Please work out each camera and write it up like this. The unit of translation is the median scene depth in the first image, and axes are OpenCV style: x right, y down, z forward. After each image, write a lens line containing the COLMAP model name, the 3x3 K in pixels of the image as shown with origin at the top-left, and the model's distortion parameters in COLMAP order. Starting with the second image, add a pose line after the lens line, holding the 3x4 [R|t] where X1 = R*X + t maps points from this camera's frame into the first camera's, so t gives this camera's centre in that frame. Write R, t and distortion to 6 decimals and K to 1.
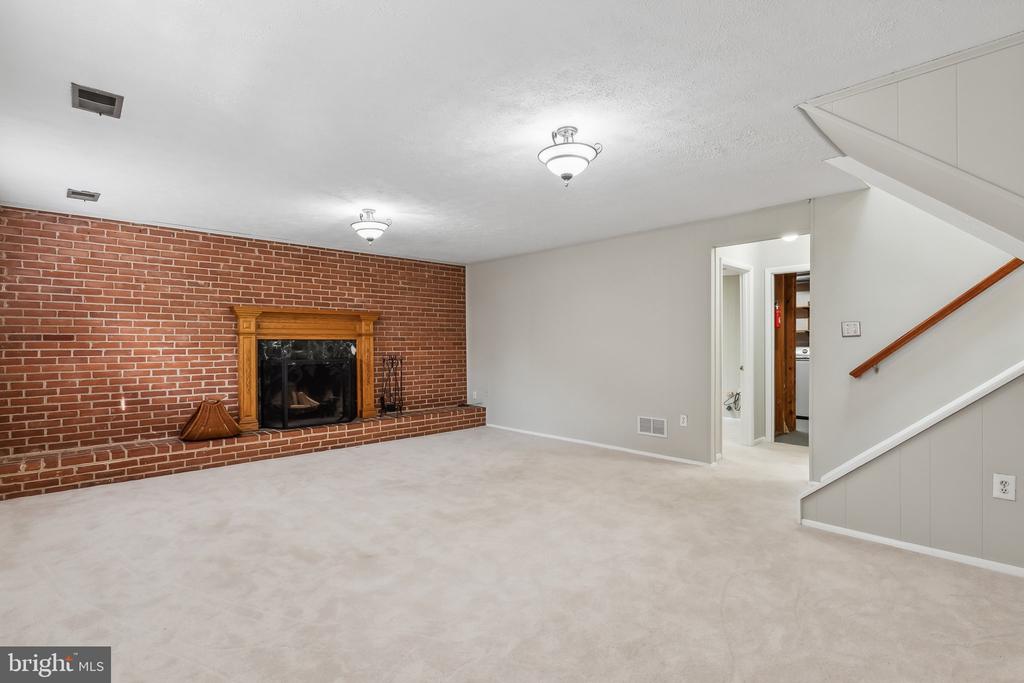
lens RADIAL K [[488.6, 0, 508.8], [0, 488.6, 345.6], [0, 0, 1]] dist [-0.000122, -0.000107]
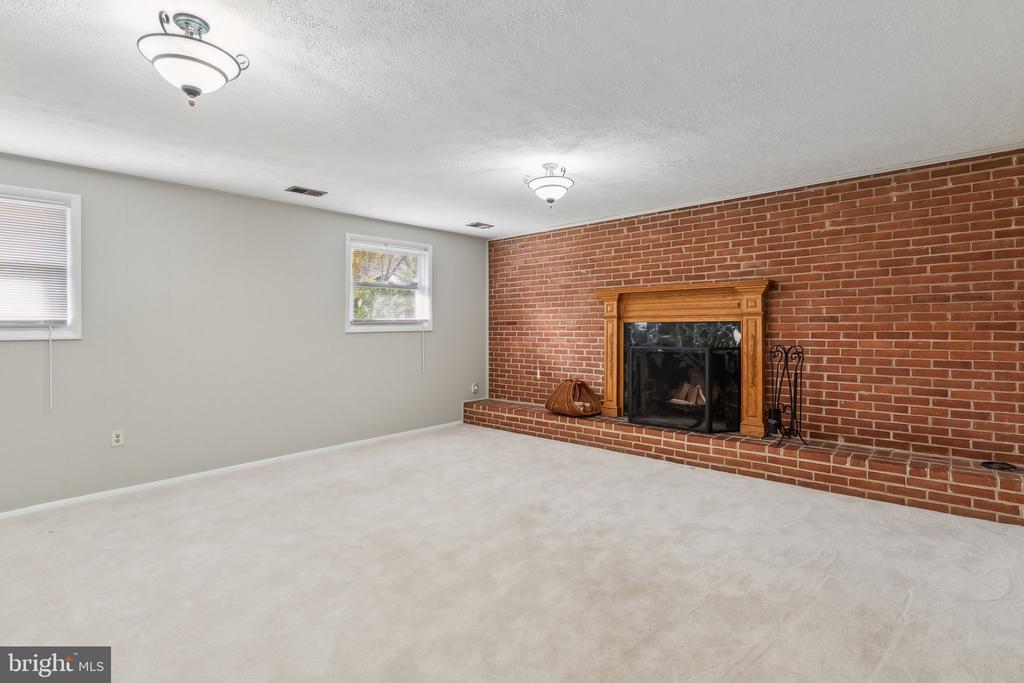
lens RADIAL K [[490.7, 0, 510.0], [0, 490.7, 327.9], [0, 0, 1]] dist [0.002490, -0.000290]
pose [[0.082813, 0.007073, -0.996540, 0.403149], [0.004224, 0.999963, 0.007449, -0.010253], [0.996556, -0.004826, 0.082780, 0.667316]]
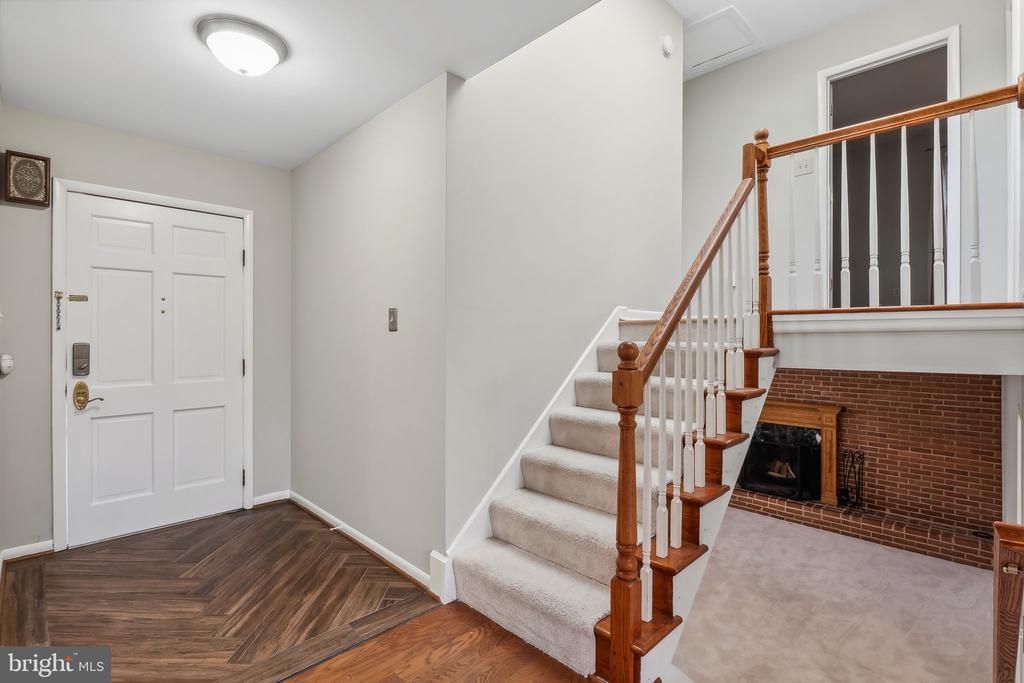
lens RADIAL K [[486.0, 0, 512.9], [0, 486.0, 332.6], [0, 0, 1]] dist [0.000160, 0.000203]
pose [[0.033285, -0.000177, -0.999446, 0.836822], [-0.006075, 0.999981, -0.000379, -0.247418], [0.999427, 0.006084, 0.033283, 0.291392]]
